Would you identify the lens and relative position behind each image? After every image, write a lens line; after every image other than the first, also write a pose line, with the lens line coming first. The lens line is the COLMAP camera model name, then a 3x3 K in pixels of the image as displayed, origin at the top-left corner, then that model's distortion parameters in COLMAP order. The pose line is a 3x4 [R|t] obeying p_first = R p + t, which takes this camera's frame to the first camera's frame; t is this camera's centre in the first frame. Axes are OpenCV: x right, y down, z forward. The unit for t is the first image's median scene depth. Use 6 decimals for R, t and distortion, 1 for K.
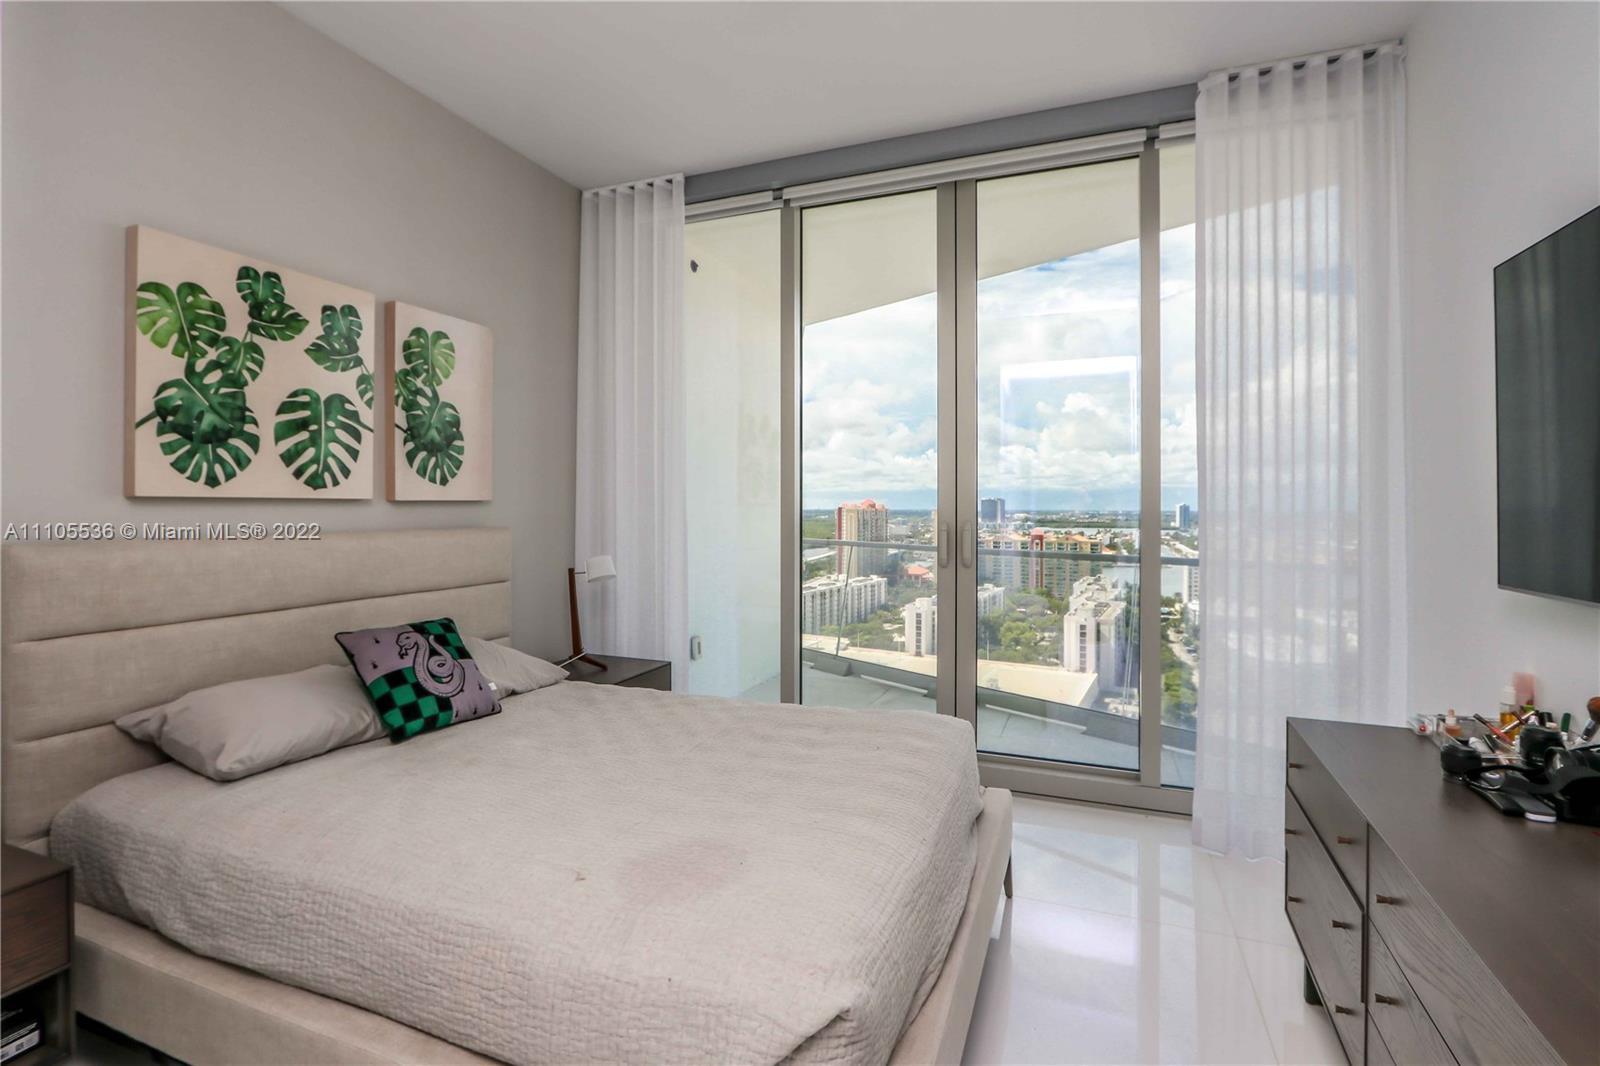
lens RADIAL K [[743.4, 0, 796.7], [0, 743.4, 498.8], [0, 0, 1]] dist [-0.011535, 0.001961]
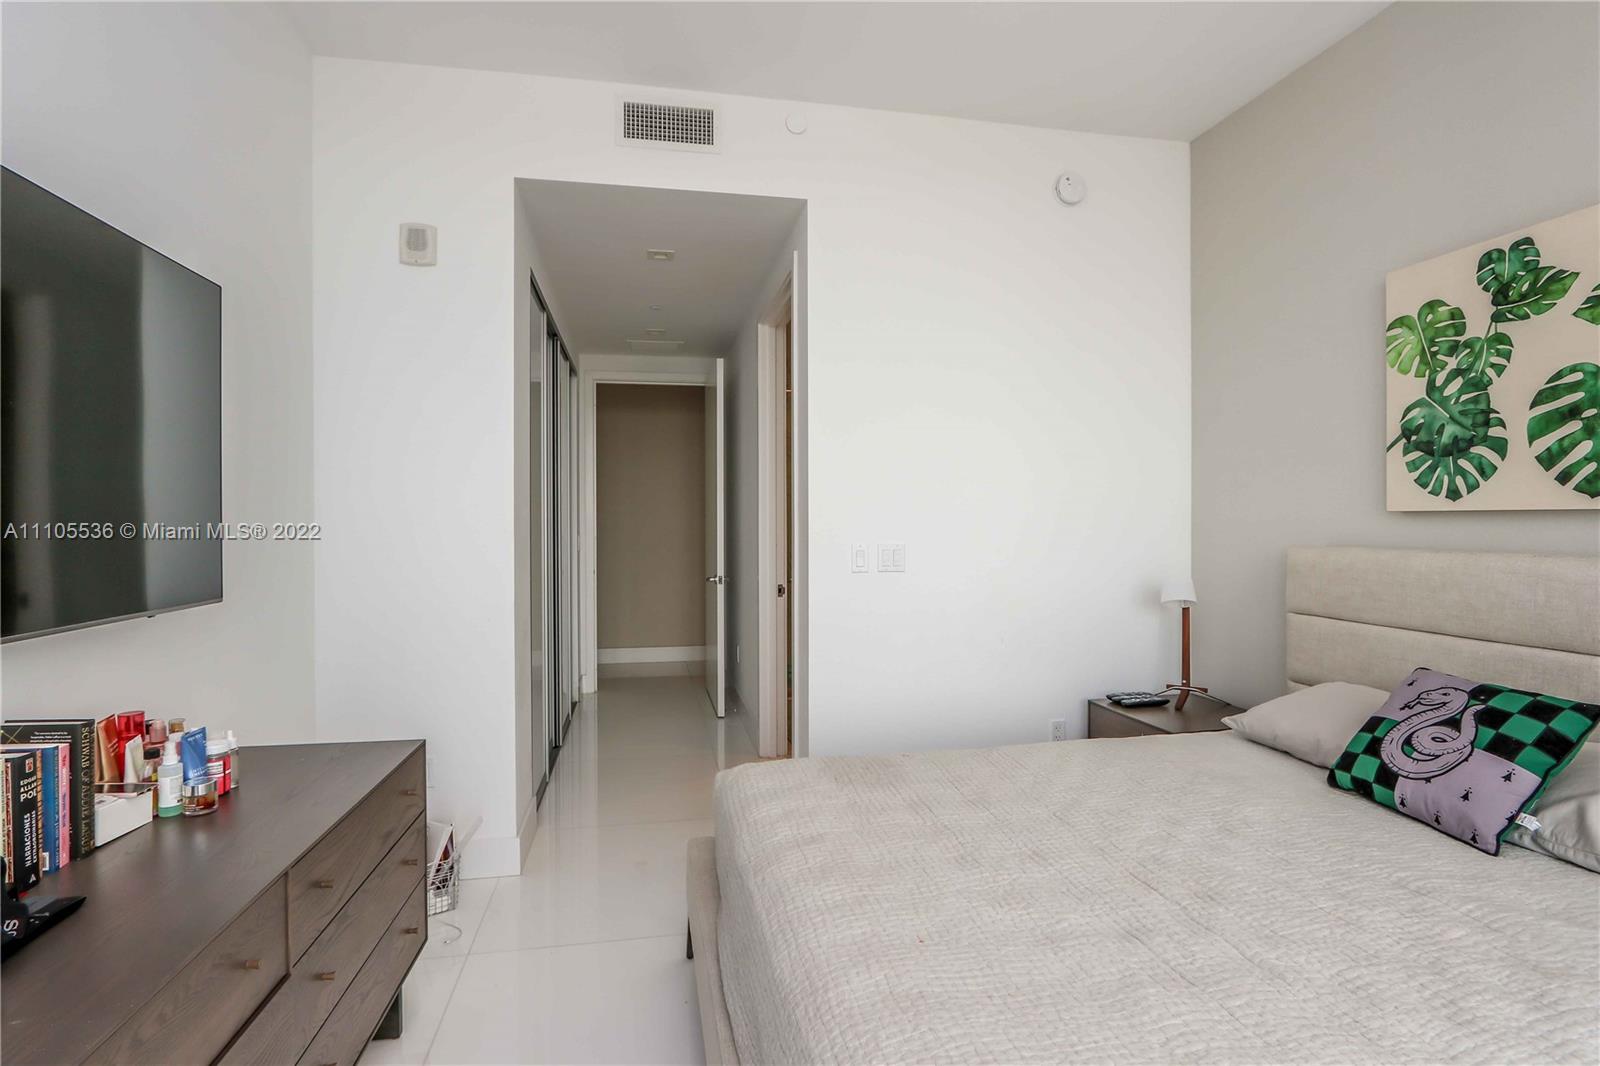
lens RADIAL K [[743.4, 0, 794.4], [0, 743.4, 534.6], [0, 0, 1]] dist [-0.011535, 0.001961]
pose [[-0.828923, 0.006757, -0.559322, 0.447665], [0.002379, 0.999961, 0.008553, 0.017859], [0.559358, 0.005759, -0.828907, 1.264960]]
